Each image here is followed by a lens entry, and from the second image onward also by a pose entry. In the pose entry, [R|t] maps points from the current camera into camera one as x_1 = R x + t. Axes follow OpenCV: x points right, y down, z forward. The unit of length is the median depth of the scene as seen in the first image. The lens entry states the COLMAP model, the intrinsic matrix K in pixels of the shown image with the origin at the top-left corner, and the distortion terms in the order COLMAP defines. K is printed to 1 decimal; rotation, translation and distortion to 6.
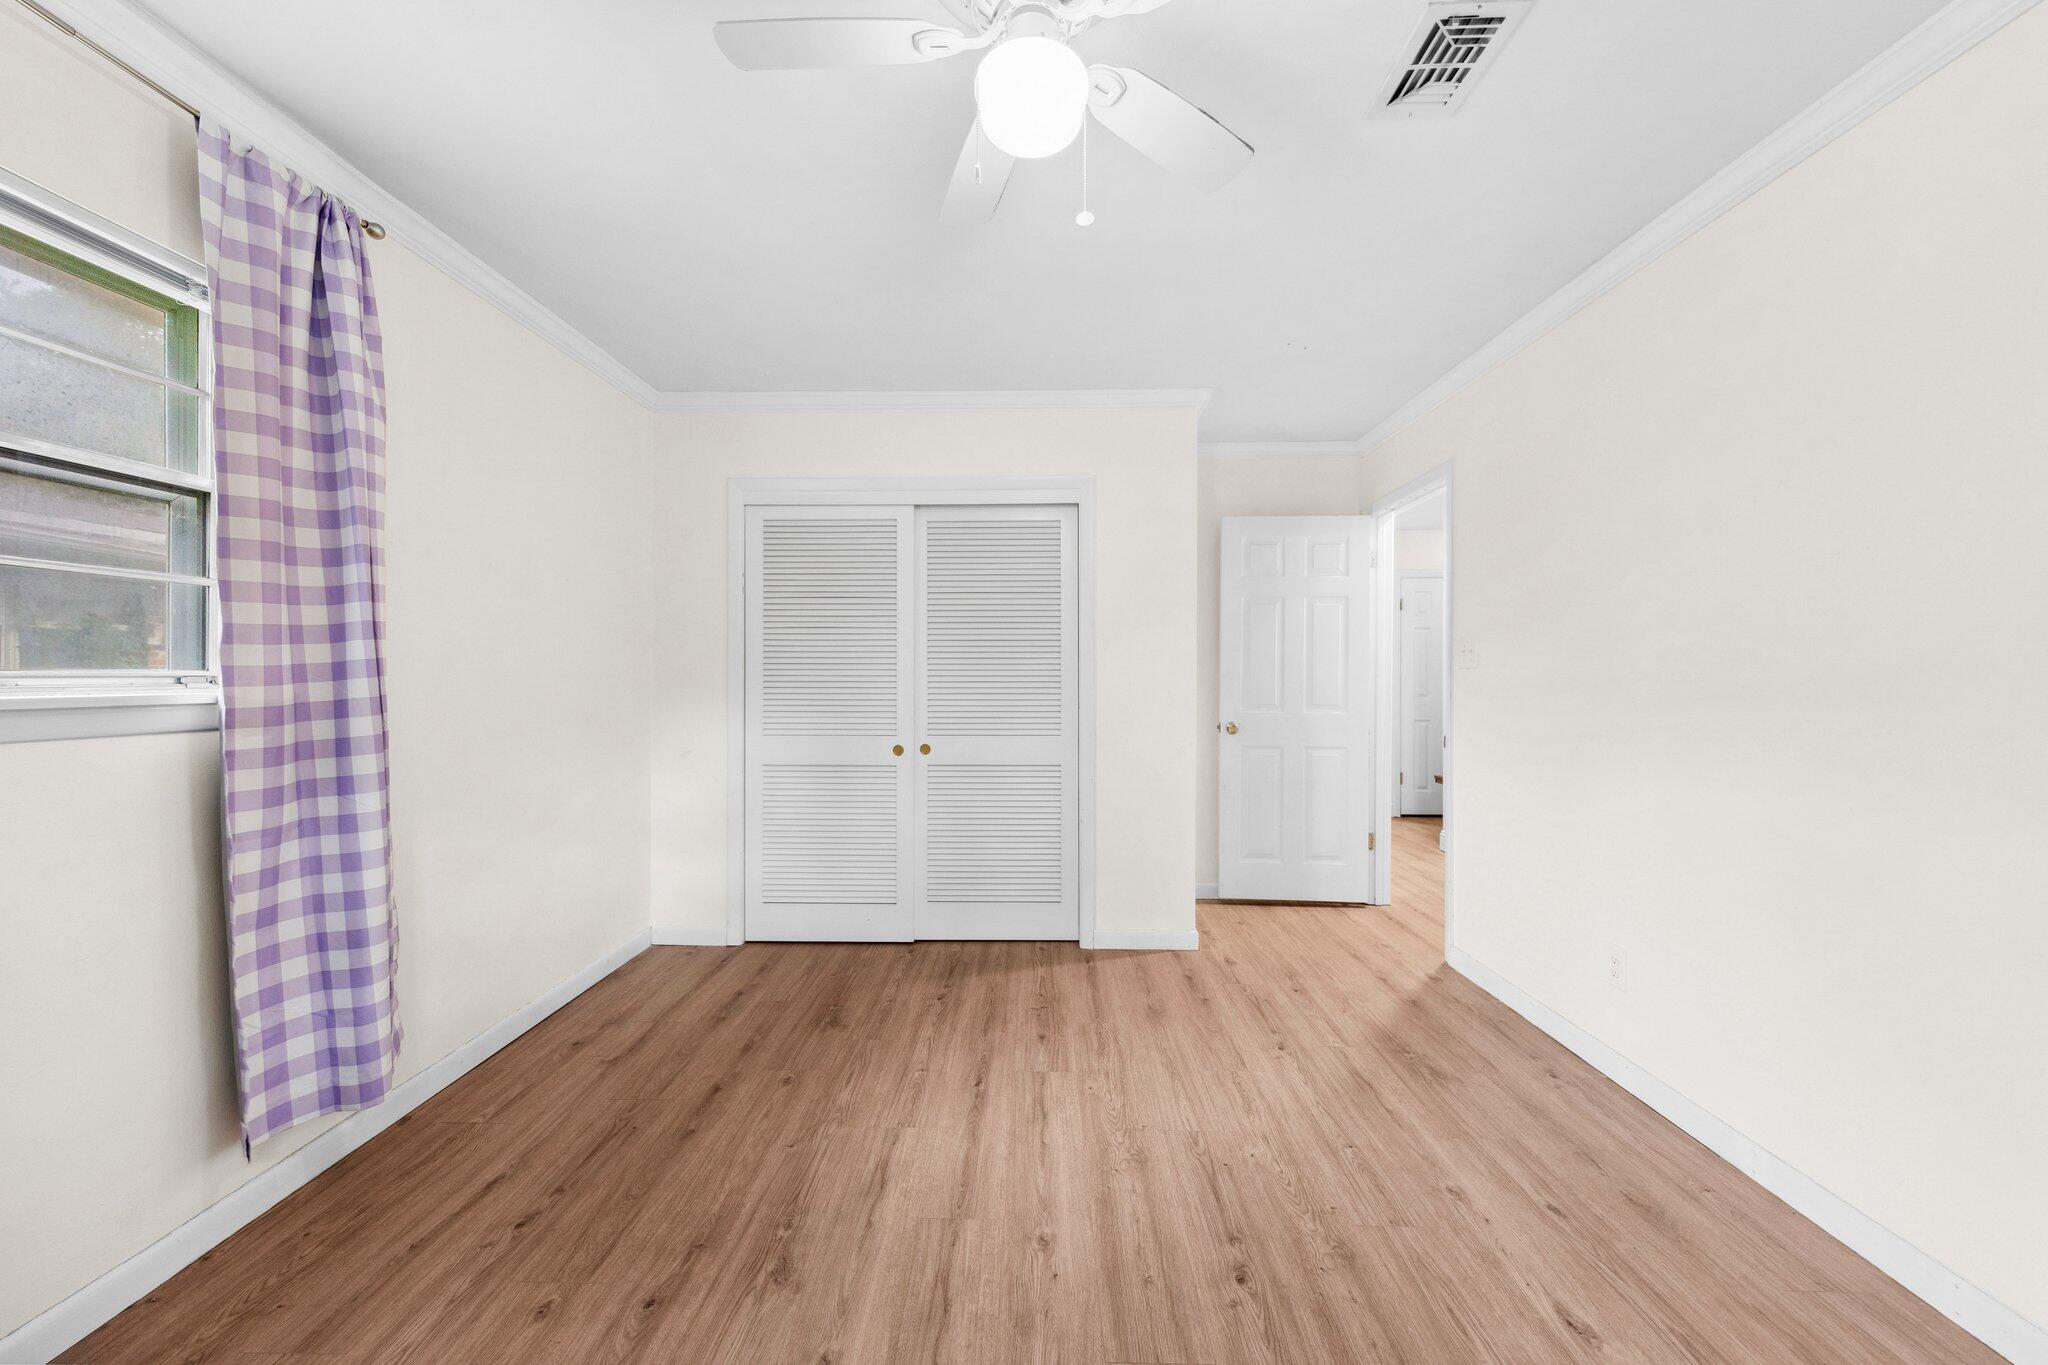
lens RADIAL K [[737.7, 0, 1033.5], [0, 737.7, 677.4], [0, 0, 1]] dist [0.000130, 0.000032]
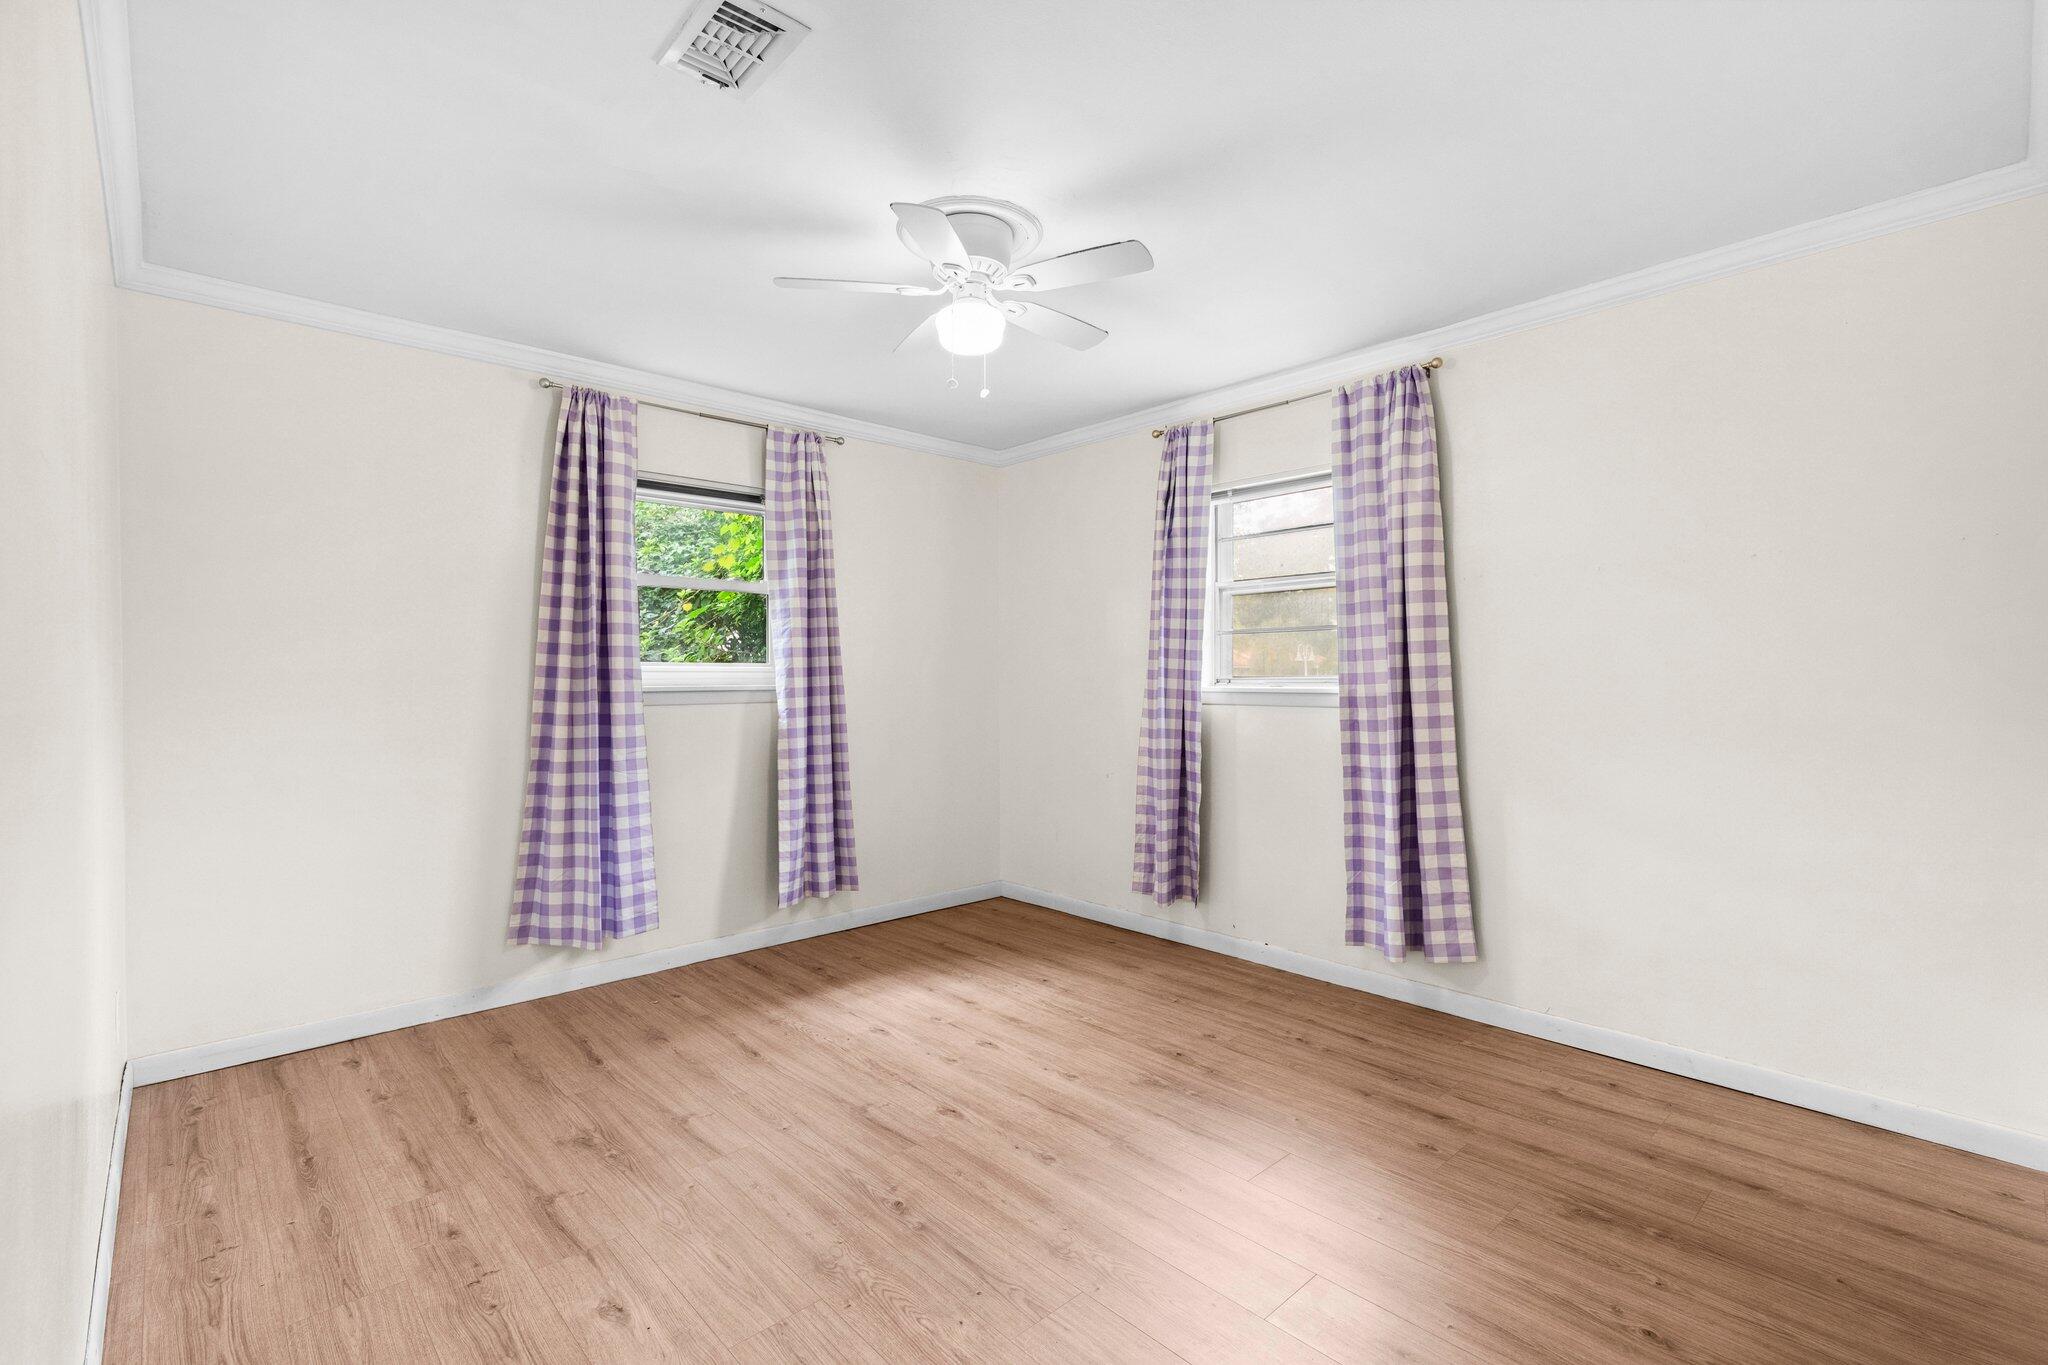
lens RADIAL K [[941.8, 0, 1024.5], [0, 941.8, 691.1], [0, 0, 1]] dist [-0.000802, 0.000124]
pose [[-0.727349, 0.009558, -0.686202, 1.003005], [0.000435, 0.999909, 0.013467, -0.003915], [0.686268, 0.009497, -0.727287, 1.935572]]
